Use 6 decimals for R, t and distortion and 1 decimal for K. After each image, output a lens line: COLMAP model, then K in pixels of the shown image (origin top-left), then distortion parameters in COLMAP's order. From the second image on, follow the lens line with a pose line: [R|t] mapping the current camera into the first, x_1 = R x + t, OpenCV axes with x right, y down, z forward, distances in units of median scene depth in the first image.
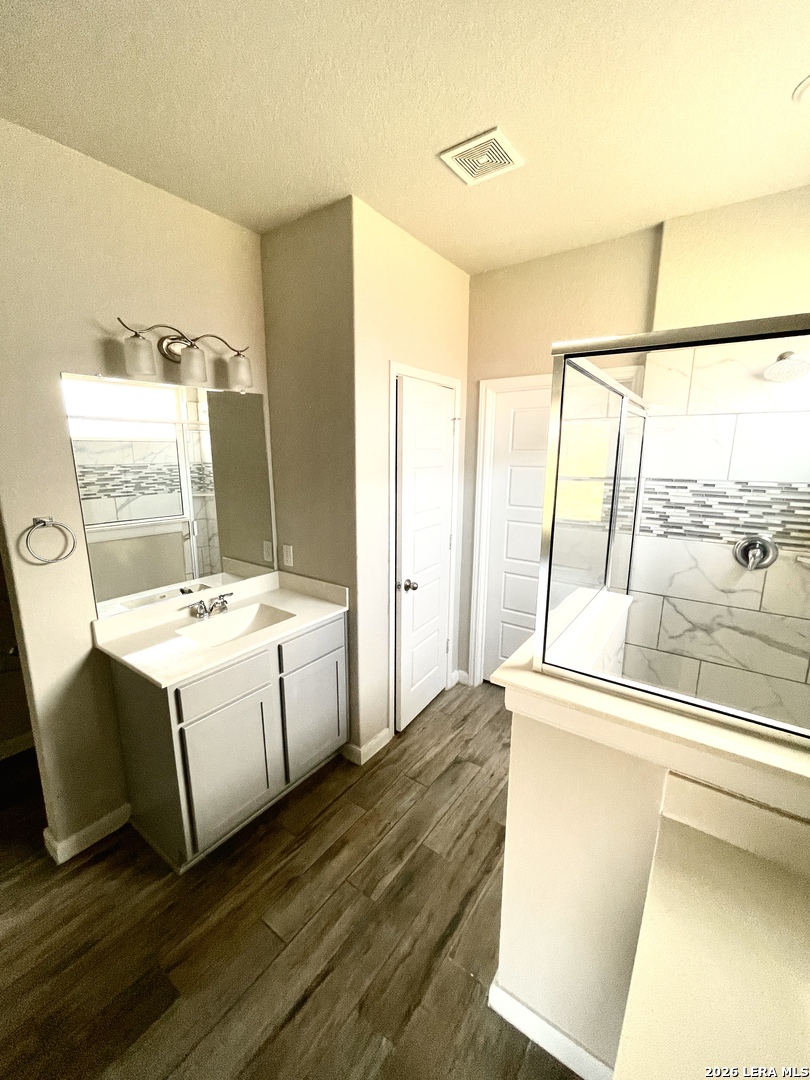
lens RADIAL K [[441.4, 0, 404.1], [0, 441.4, 537.8], [0, 0, 1]] dist [-0.002540, -0.000592]
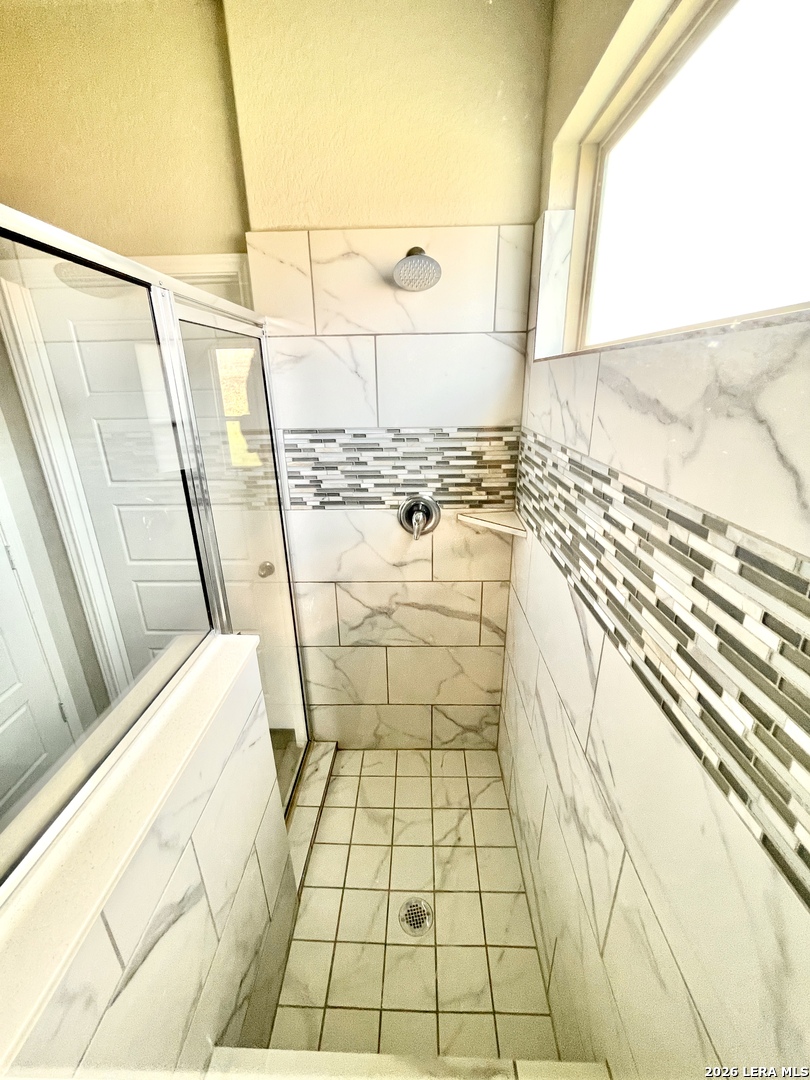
lens RADIAL K [[441.4, 0, 407.9], [0, 441.4, 538.8], [0, 0, 1]] dist [-0.002540, -0.000592]
pose [[0.826833, -0.208741, 0.522278, 0.345281], [0.128904, 0.974193, 0.185287, -0.079895], [-0.547477, -0.085878, 0.832403, 0.327104]]
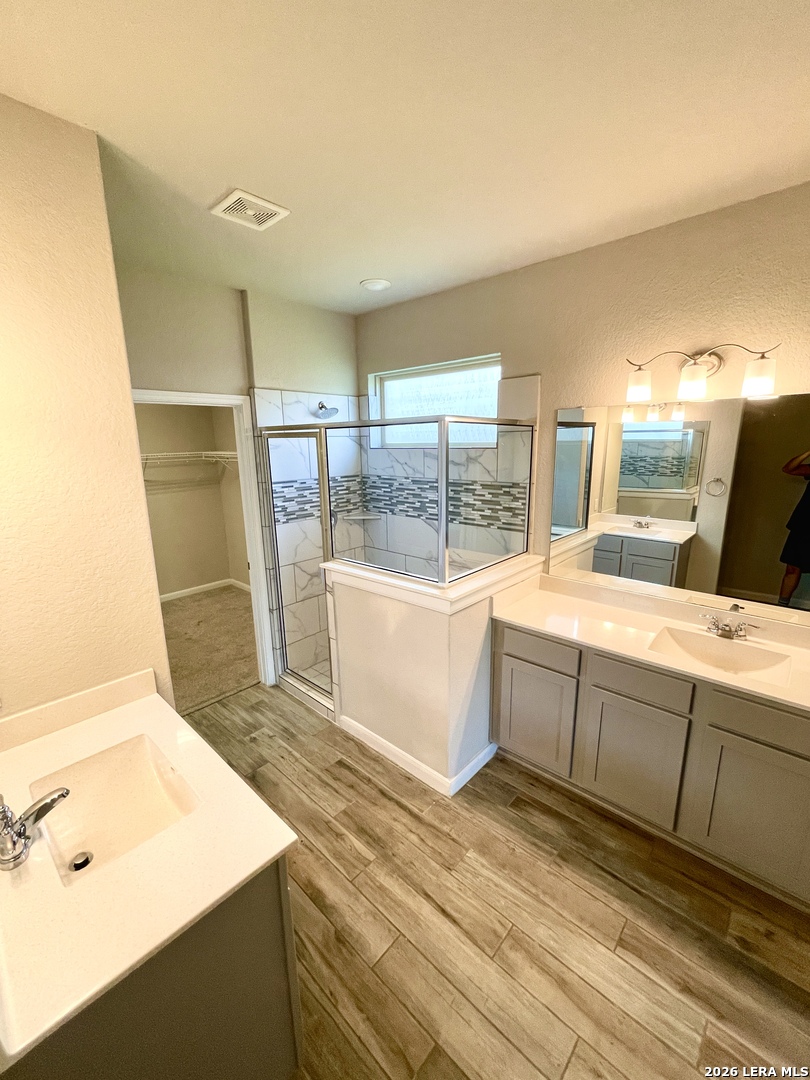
lens RADIAL K [[441.4, 0, 403.7], [0, 441.4, 539.1], [0, 0, 1]] dist [-0.002540, -0.000592]
pose [[0.120329, -0.223499, 0.967248, -0.810424], [0.208080, 0.958363, 0.195560, -0.165715], [-0.970682, 0.177733, 0.161825, 0.471501]]
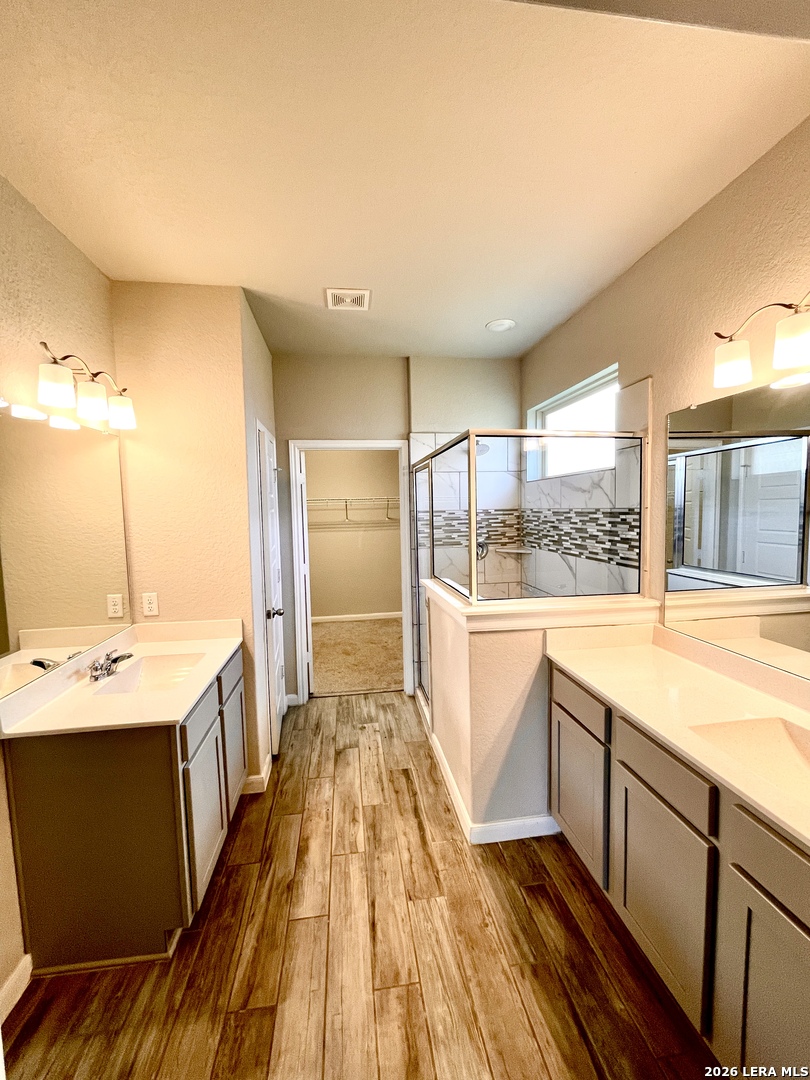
lens RADIAL K [[441.4, 0, 403.7], [0, 441.4, 539.8], [0, 0, 1]] dist [-0.002540, -0.000592]
pose [[0.725622, -0.073189, 0.684190, -0.608910], [0.159803, 0.985065, -0.064106, 0.058286], [-0.669280, 0.155852, 0.726481, -0.074217]]
